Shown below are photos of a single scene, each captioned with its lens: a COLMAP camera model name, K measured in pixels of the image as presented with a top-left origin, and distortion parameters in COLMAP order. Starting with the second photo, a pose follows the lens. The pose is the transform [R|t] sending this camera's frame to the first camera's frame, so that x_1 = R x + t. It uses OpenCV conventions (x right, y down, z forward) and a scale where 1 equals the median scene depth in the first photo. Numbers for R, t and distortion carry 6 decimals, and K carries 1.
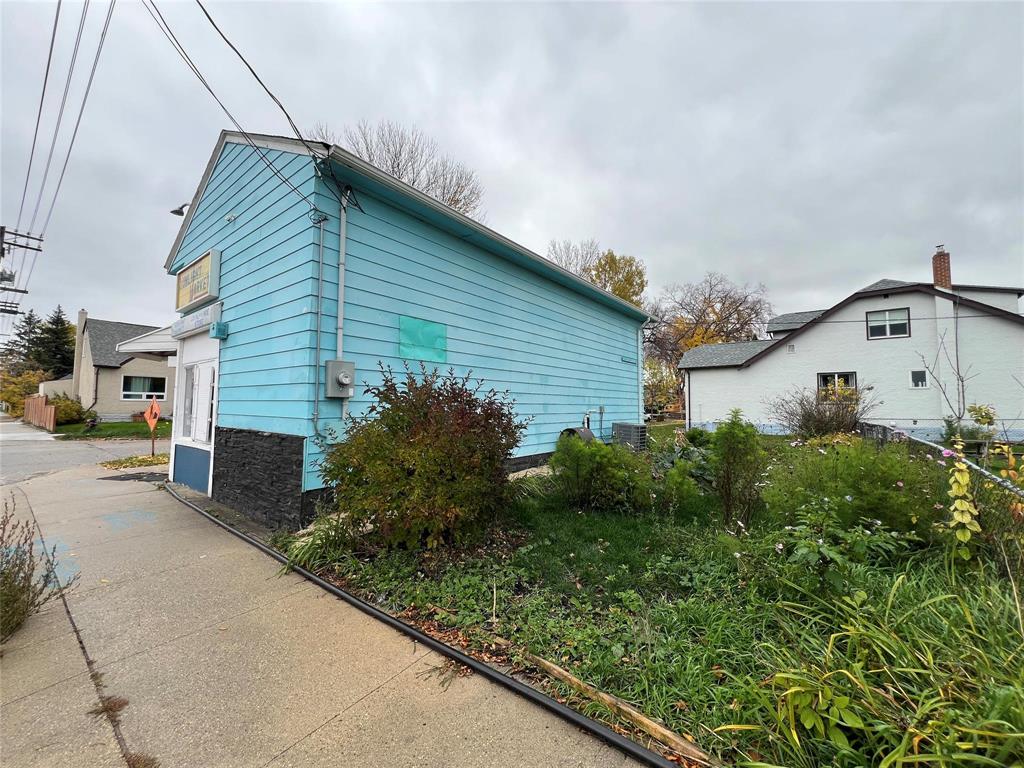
lens RADIAL K [[408.0, 0, 511.1], [0, 408.0, 382.0], [0, 0, 1]] dist [-0.002059, 0.000144]
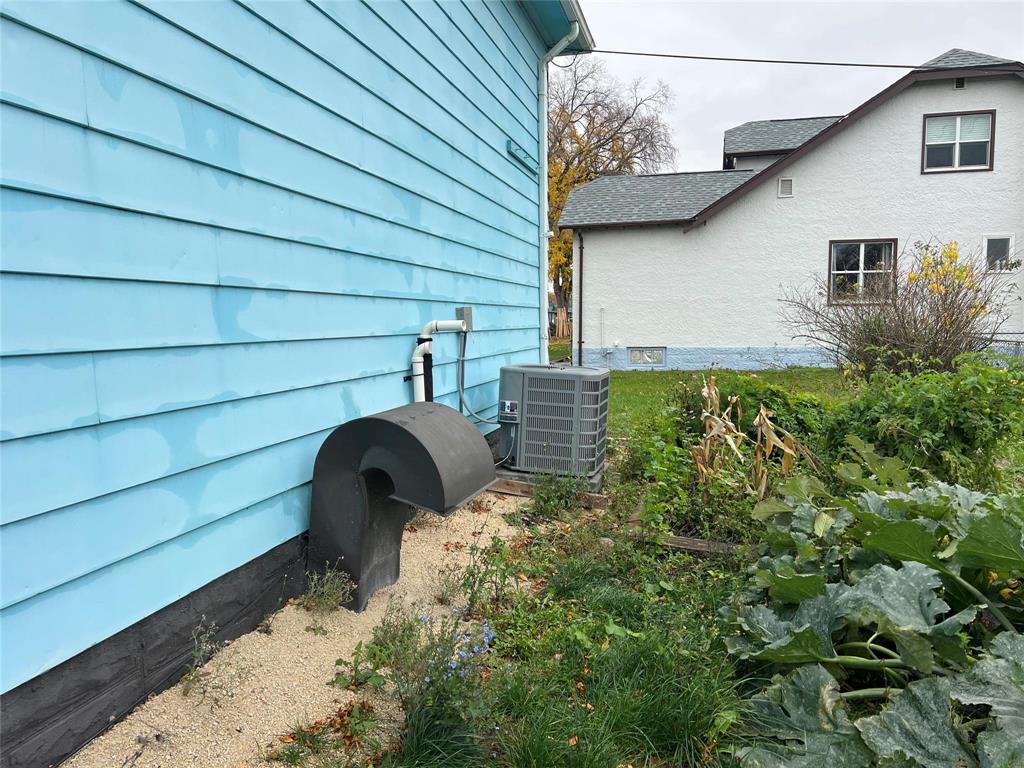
lens RADIAL K [[768.6, 0, 513.8], [0, 768.6, 383.9], [0, 0, 1]] dist [0.042171, -0.041792]
pose [[0.913930, -0.046107, 0.403245, 0.030016], [-0.012333, 0.989913, 0.141138, 0.022912], [-0.405685, -0.133963, 0.904143, 0.320815]]
